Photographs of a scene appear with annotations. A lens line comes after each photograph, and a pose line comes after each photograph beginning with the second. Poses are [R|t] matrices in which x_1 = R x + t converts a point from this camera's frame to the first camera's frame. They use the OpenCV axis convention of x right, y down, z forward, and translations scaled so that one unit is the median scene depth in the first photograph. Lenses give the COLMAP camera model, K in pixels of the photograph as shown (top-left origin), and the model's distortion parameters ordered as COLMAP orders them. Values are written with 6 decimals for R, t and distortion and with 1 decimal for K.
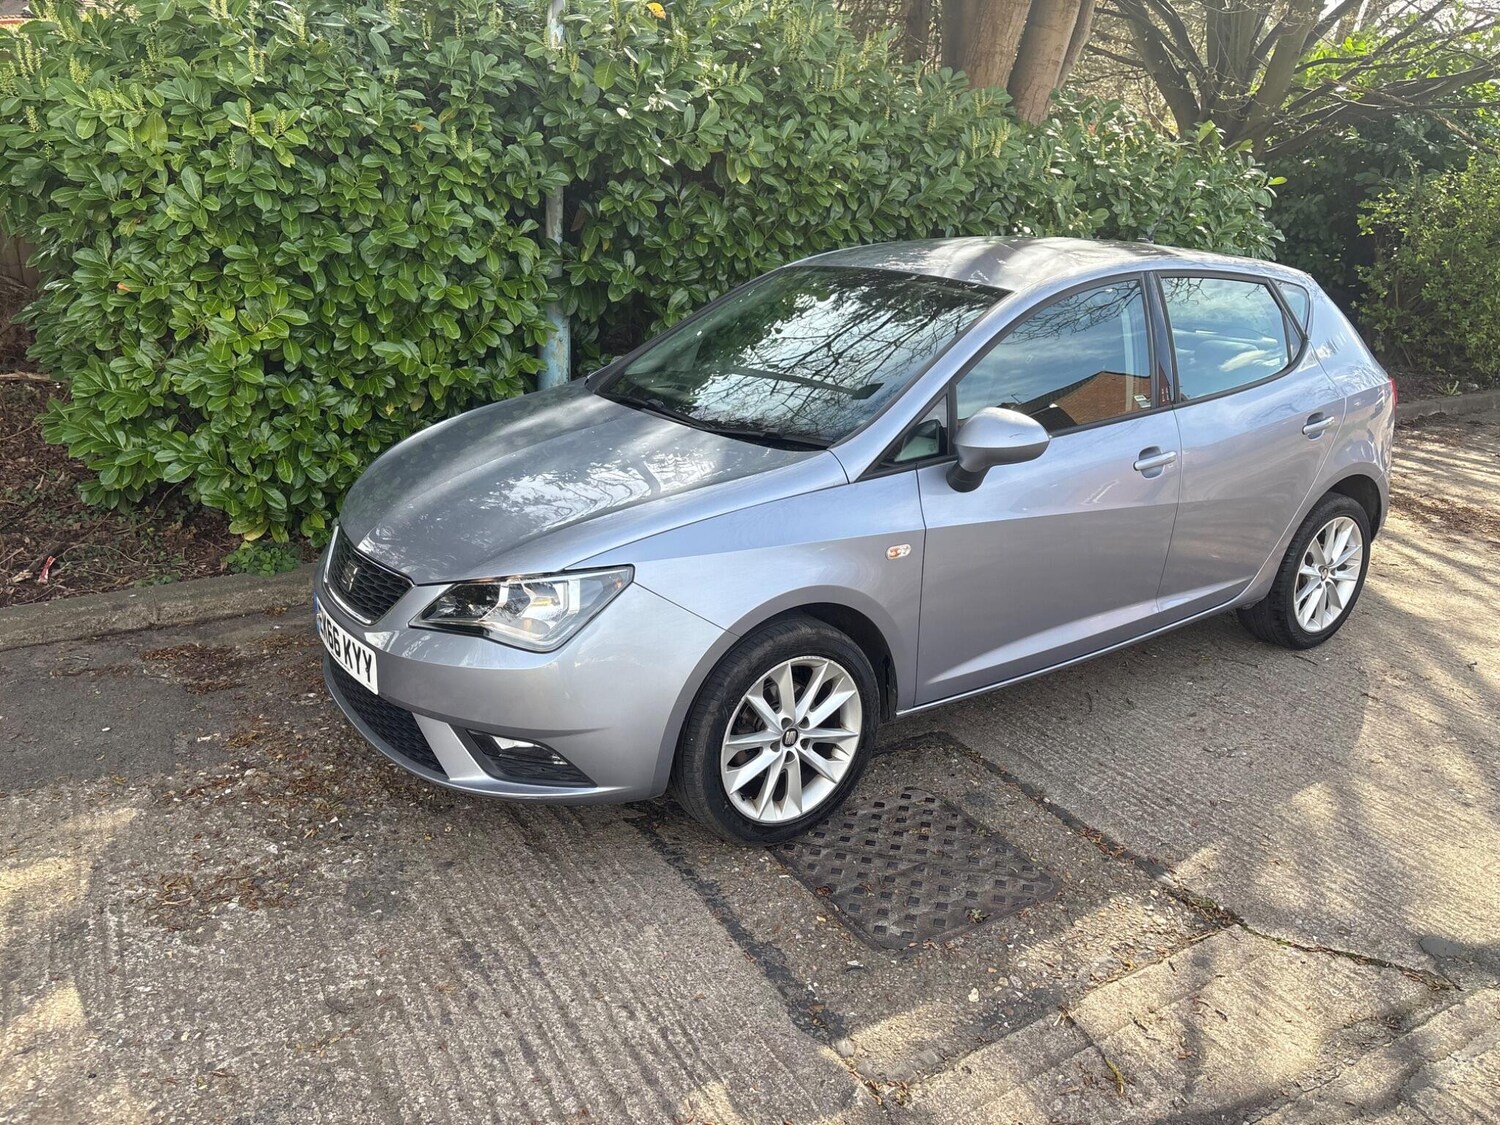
lens RADIAL K [[1109.7, 0, 766.9], [0, 1109.7, 554.2], [0, 0, 1]] dist [0.042356, -0.047791]
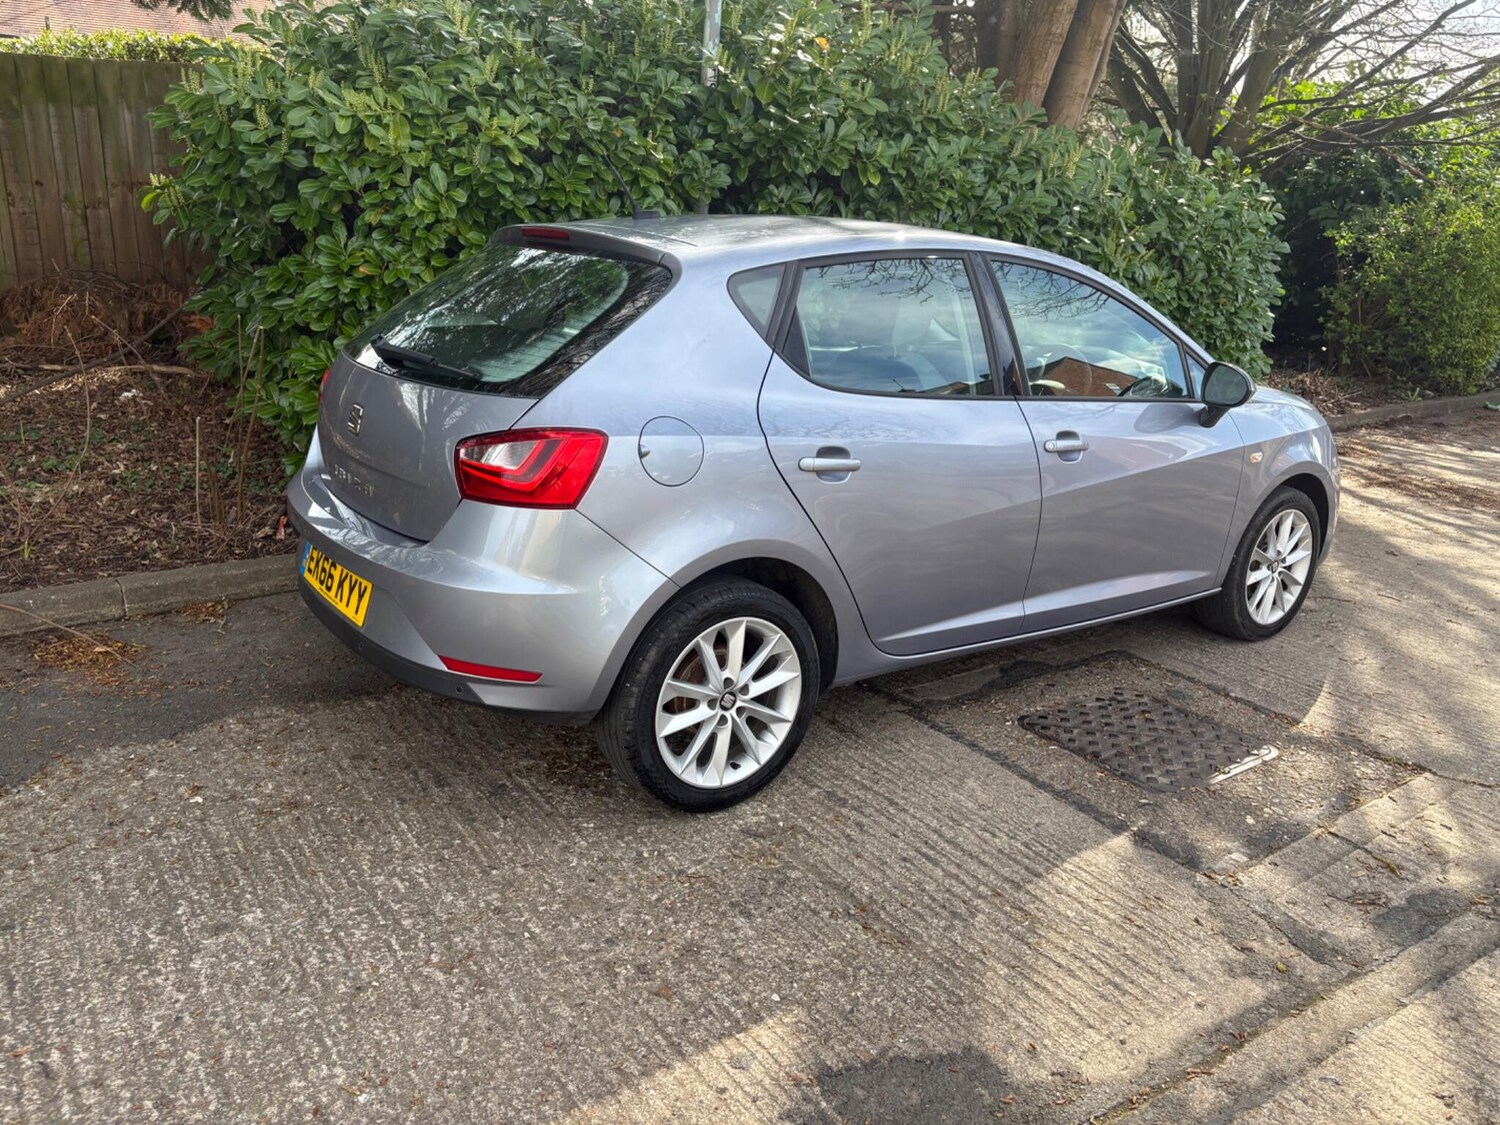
lens RADIAL K [[1109.7, 0, 751.6], [0, 1109.7, 557.9], [0, 0, 1]] dist [0.042356, -0.047791]
pose [[0.997337, -0.008469, 0.072442, -0.273079], [0.010356, 0.999616, -0.025707, 0.078570], [-0.072196, 0.026389, 0.997041, -0.123005]]
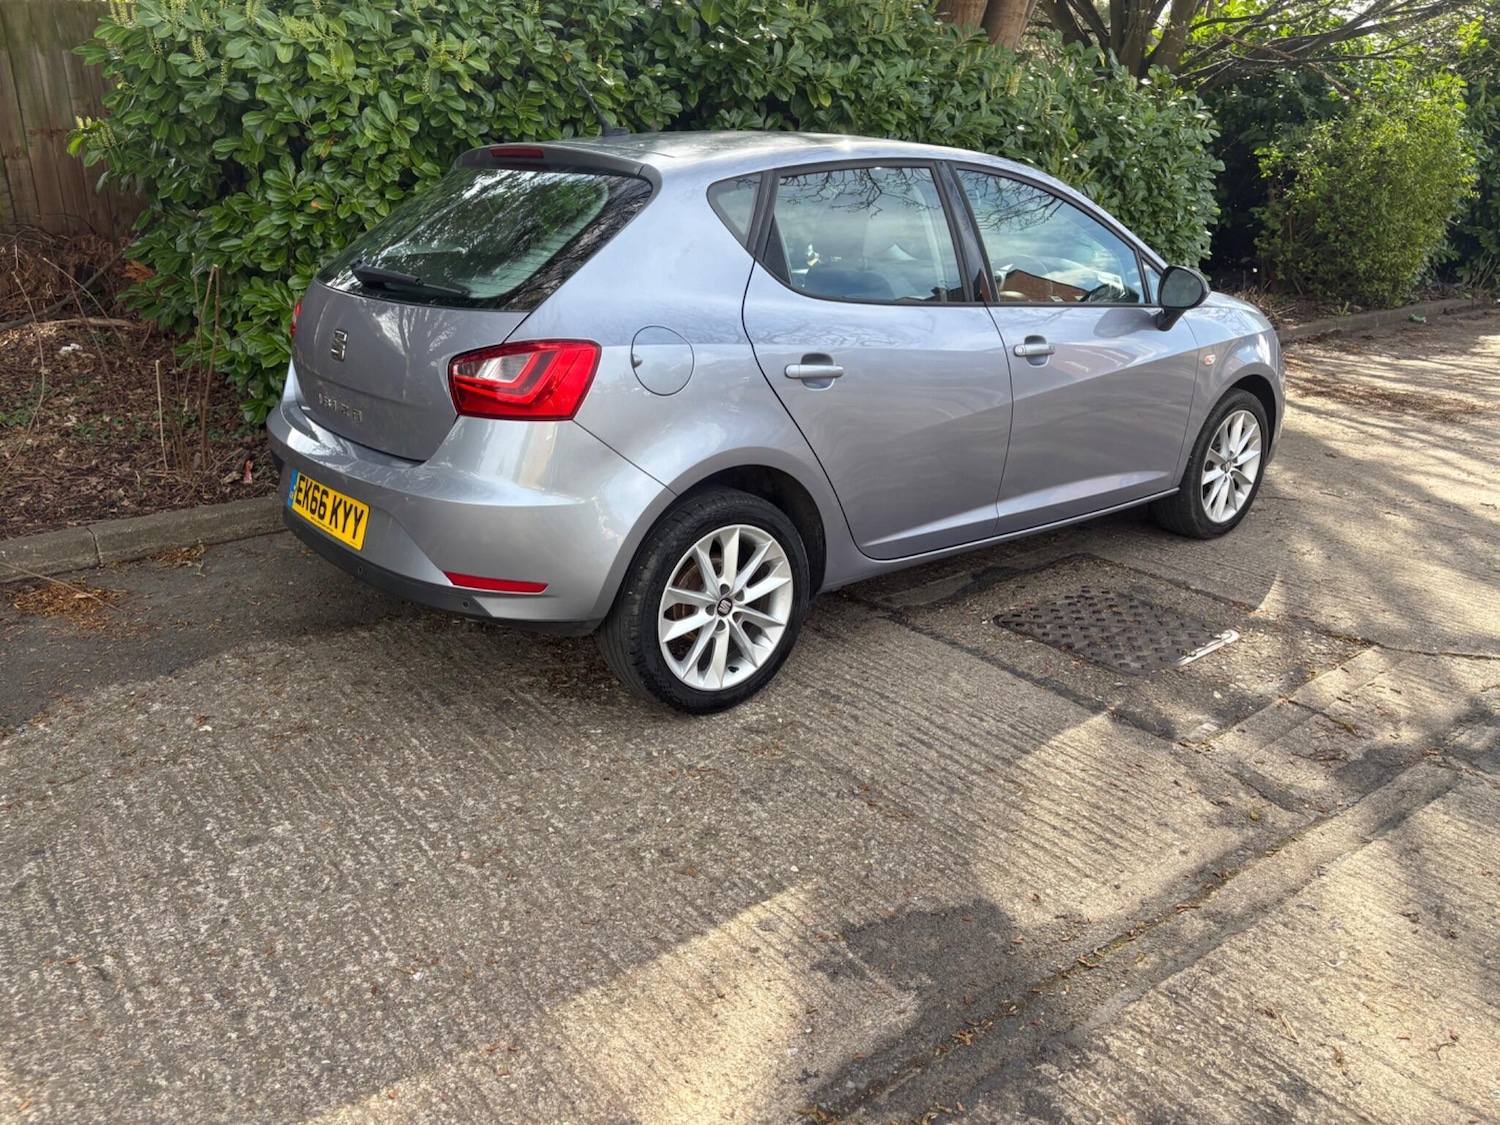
lens RADIAL K [[1109.7, 0, 754.9], [0, 1109.7, 573.4], [0, 0, 1]] dist [0.042356, -0.047791]
pose [[0.990340, -0.060019, 0.124999, -0.308192], [0.056278, 0.997861, 0.033253, 0.106612], [-0.126728, -0.025897, 0.991599, -0.141958]]
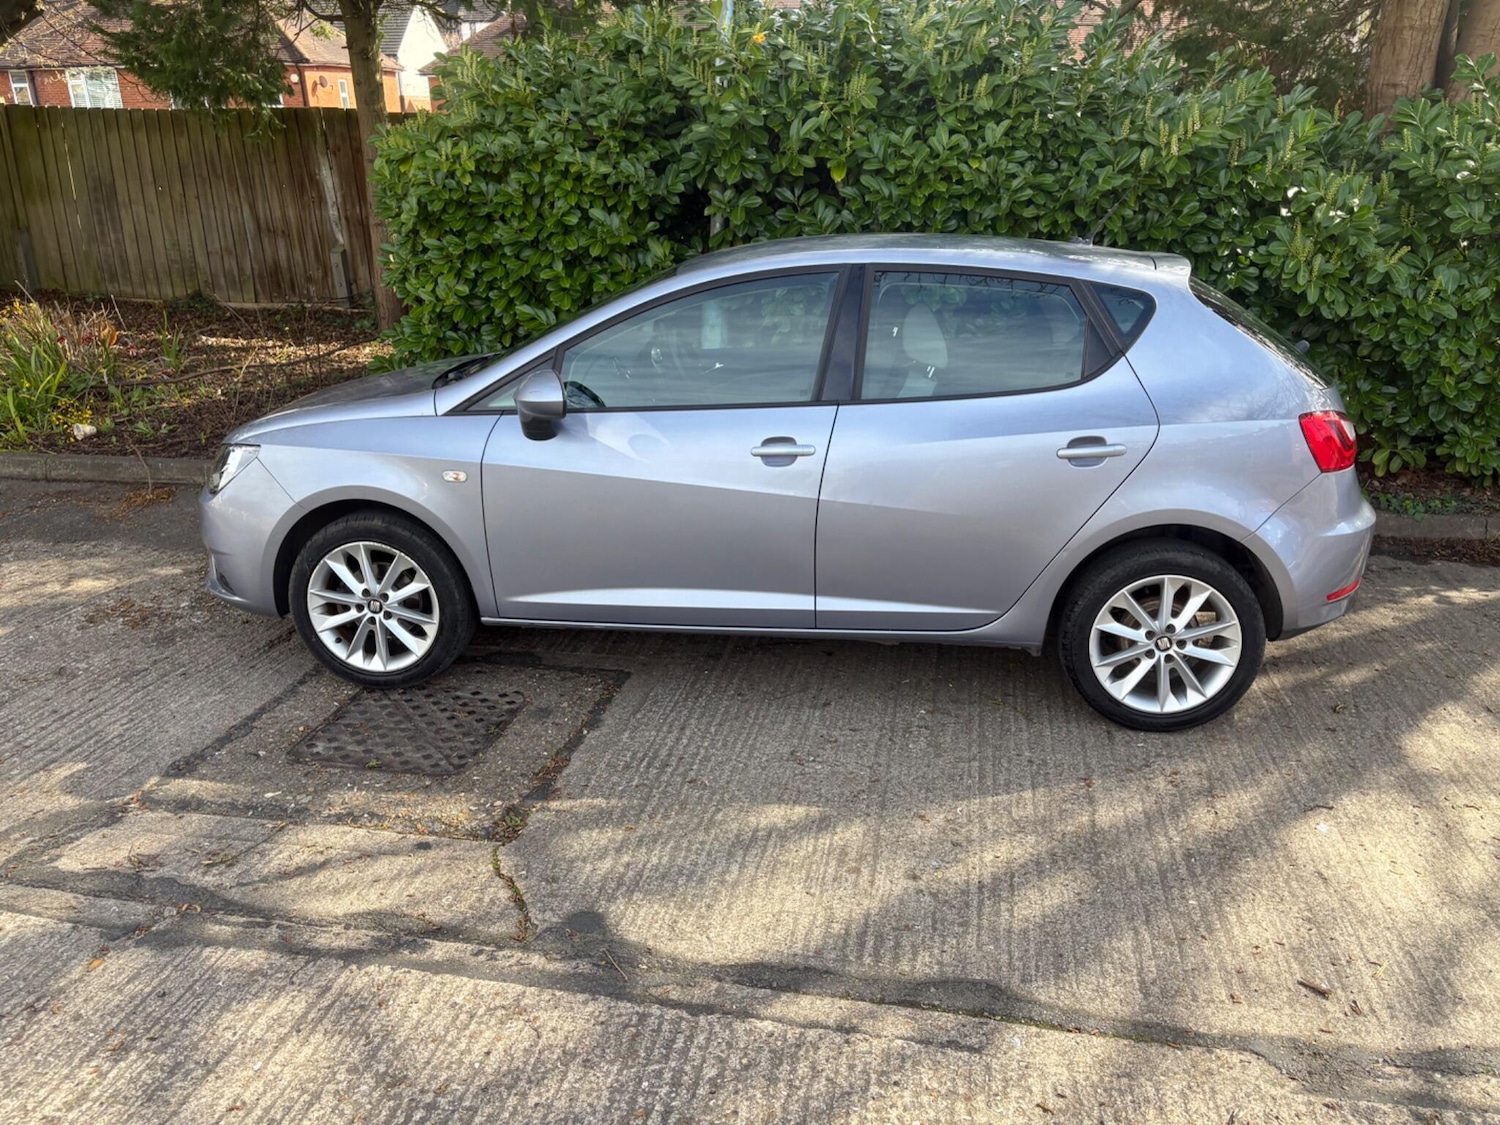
lens RADIAL K [[1109.7, 0, 752.7], [0, 1109.7, 563.1], [0, 0, 1]] dist [0.042356, -0.047791]
pose [[0.741981, 0.181407, -0.645411, 0.797844], [-0.192904, 0.979752, 0.053613, -0.026554], [0.642069, 0.084723, 0.761951, 0.196177]]
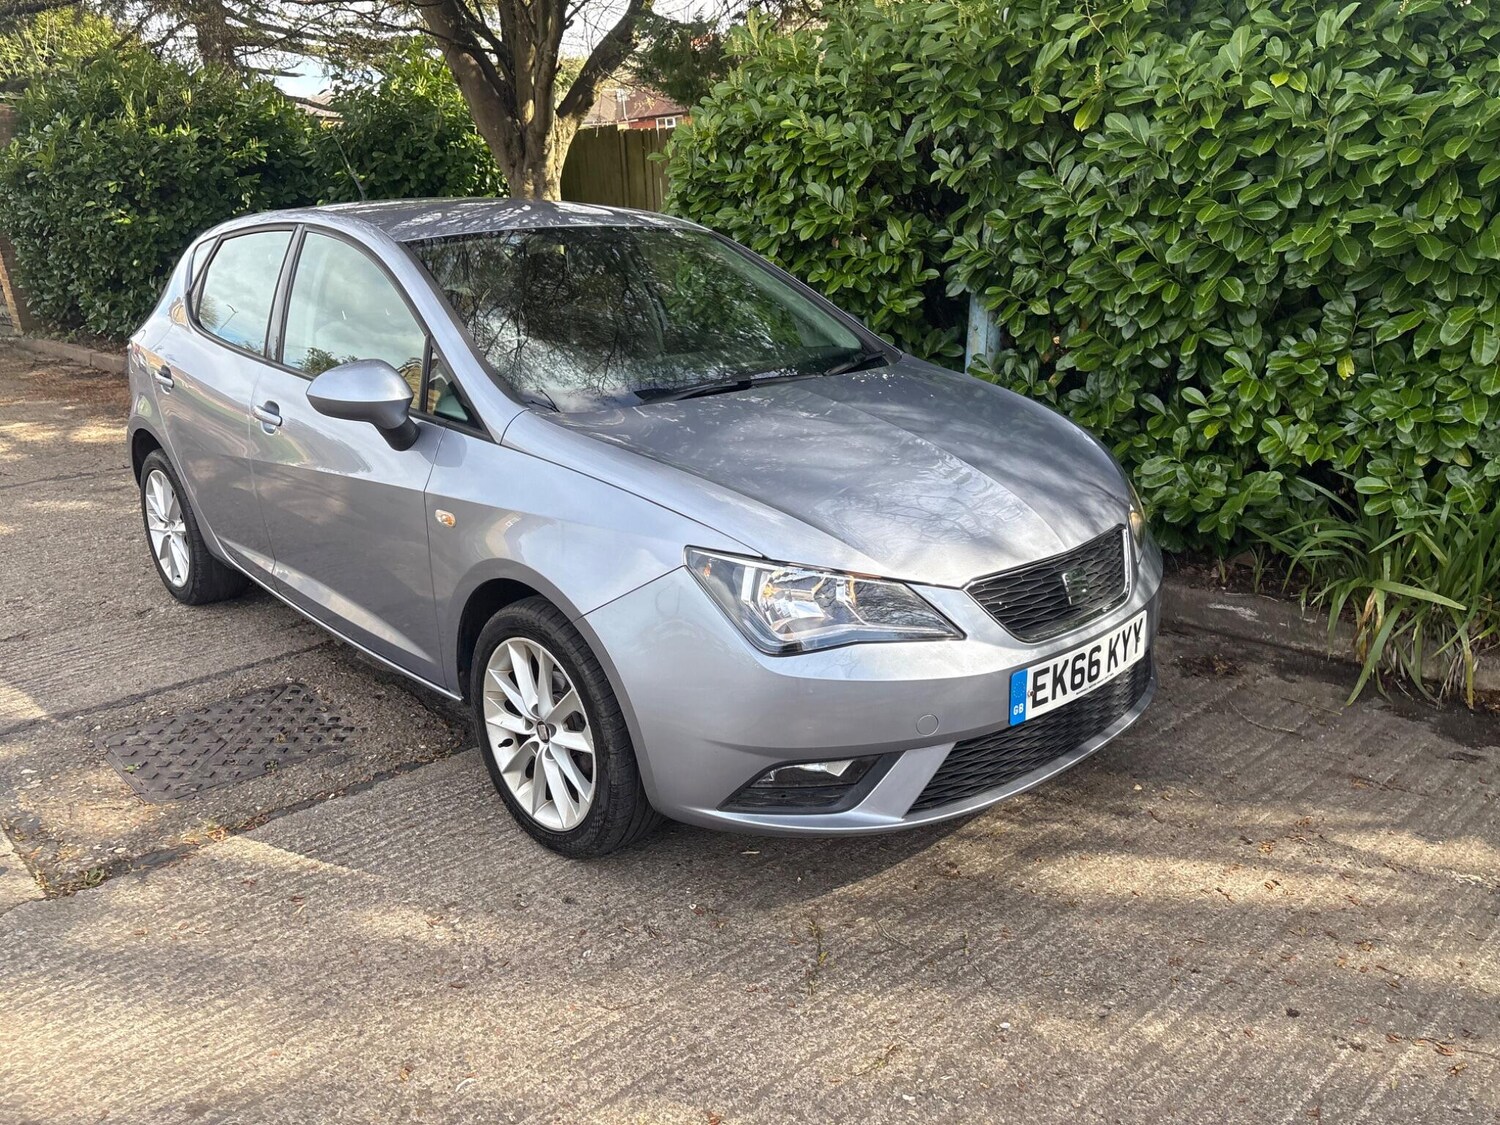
lens RADIAL K [[1125.7, 0, 754.8], [0, 1125.7, 567.9], [0, 0, 1]] dist [0.050071, -0.055853]
pose [[0.198071, 0.251446, -0.947387, 0.861937], [-0.283352, 0.939959, 0.190234, -0.169994], [0.938339, 0.230764, 0.257426, 0.792990]]
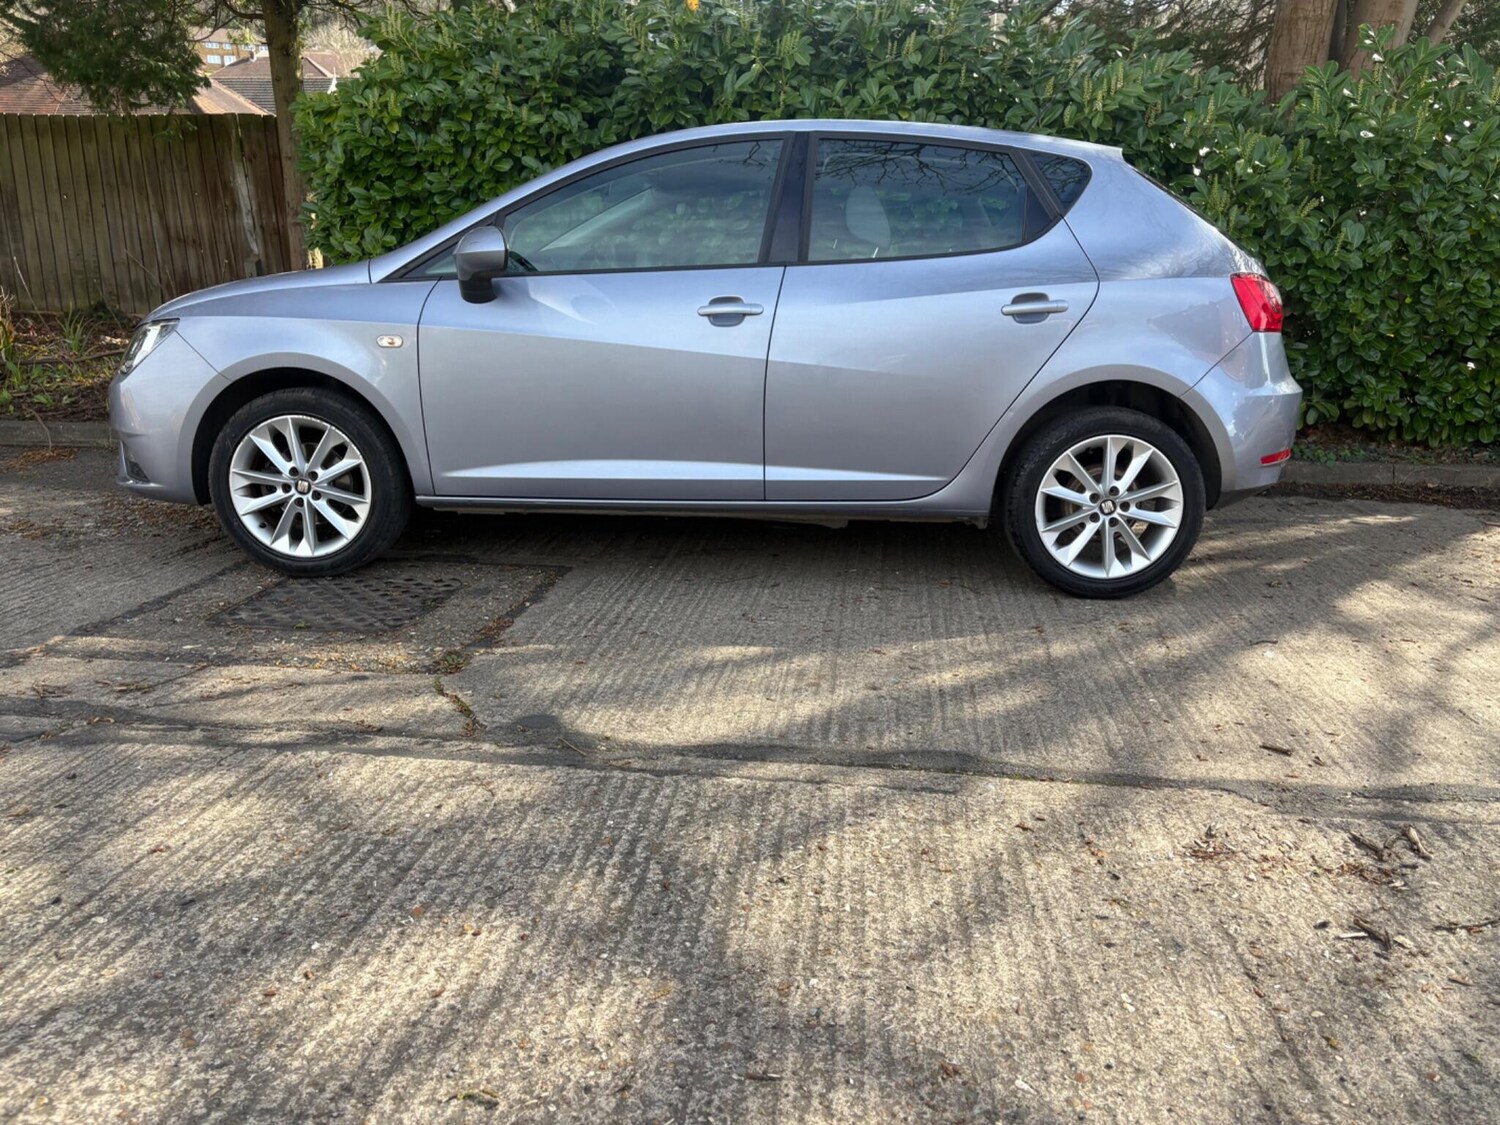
lens RADIAL K [[1109.7, 0, 763.5], [0, 1109.7, 585.7], [0, 0, 1]] dist [0.042356, -0.047791]
pose [[0.793771, 0.139889, -0.591911, 0.798869], [-0.185203, 0.982568, -0.016148, 0.134425], [0.579334, 0.122442, 0.805841, 0.210896]]
